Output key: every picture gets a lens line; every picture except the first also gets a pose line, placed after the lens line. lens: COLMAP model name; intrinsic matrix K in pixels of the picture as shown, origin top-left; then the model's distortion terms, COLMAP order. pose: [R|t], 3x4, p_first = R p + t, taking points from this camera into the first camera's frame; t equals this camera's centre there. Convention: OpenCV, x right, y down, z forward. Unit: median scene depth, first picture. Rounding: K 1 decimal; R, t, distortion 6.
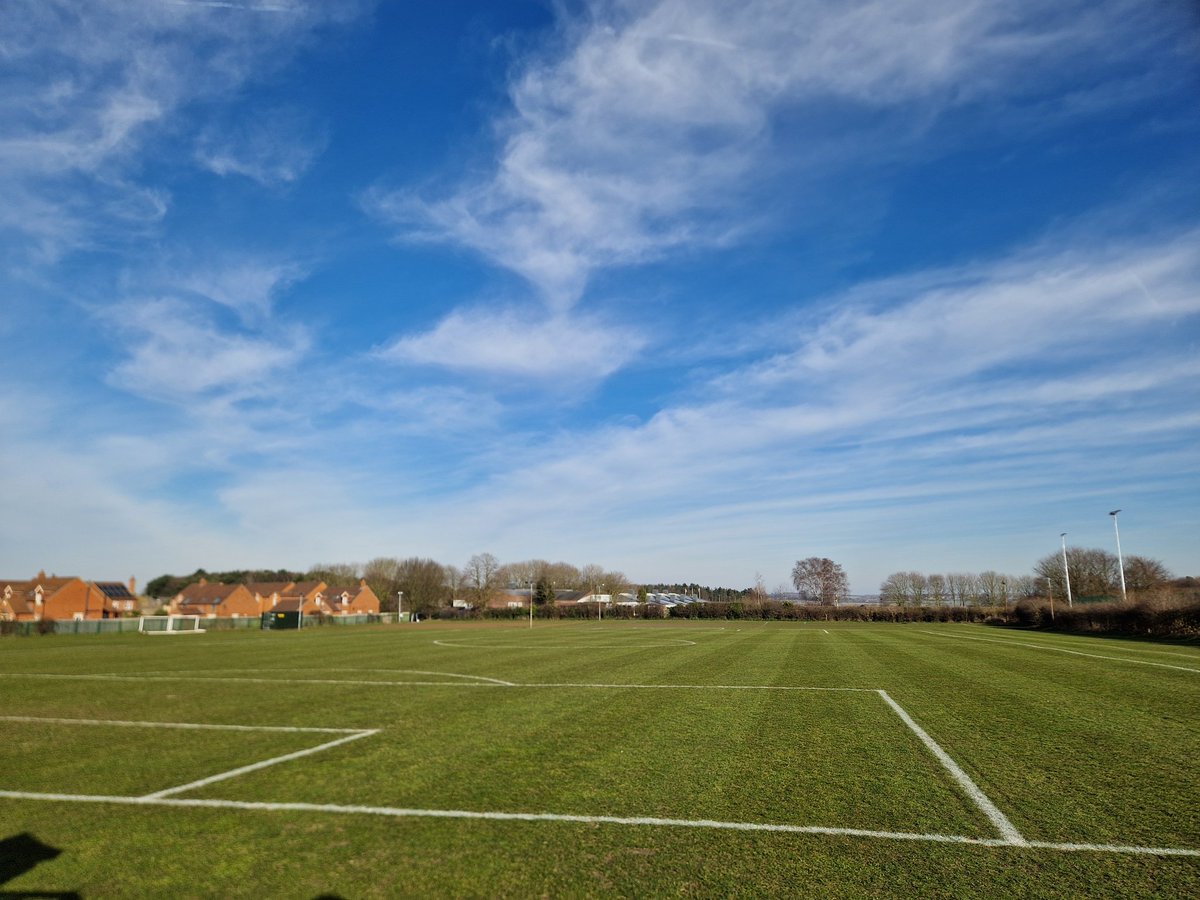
lens RADIAL K [[782.2, 0, 616.1], [0, 782.2, 434.0], [0, 0, 1]] dist [0.071828, -0.064940]
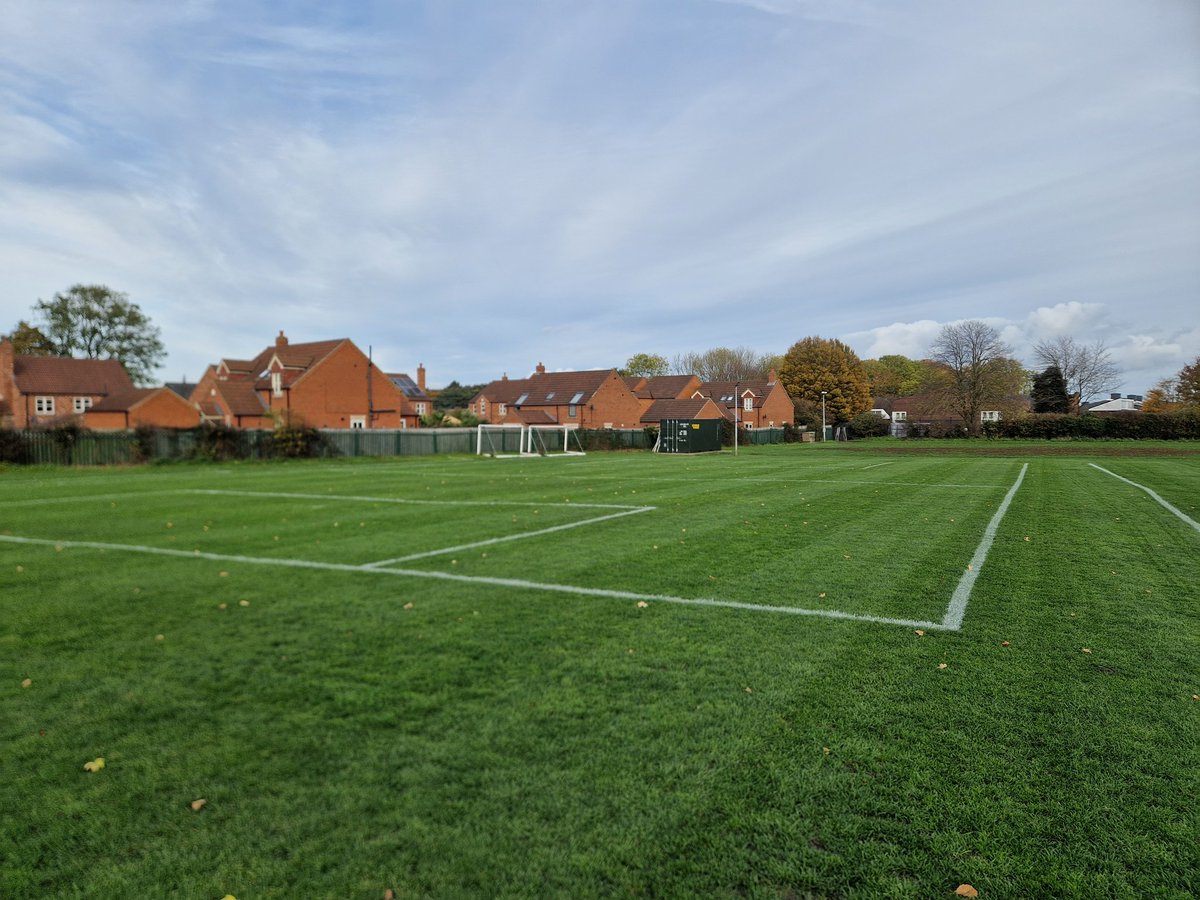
lens RADIAL K [[782.2, 0, 616.1], [0, 782.2, 434.0], [0, 0, 1]] dist [0.071828, -0.064940]
pose [[0.966565, 0.010812, -0.256194, -0.296440], [0.047813, 0.973989, 0.221493, 0.101856], [0.251925, -0.226337, 0.940907, 0.435937]]
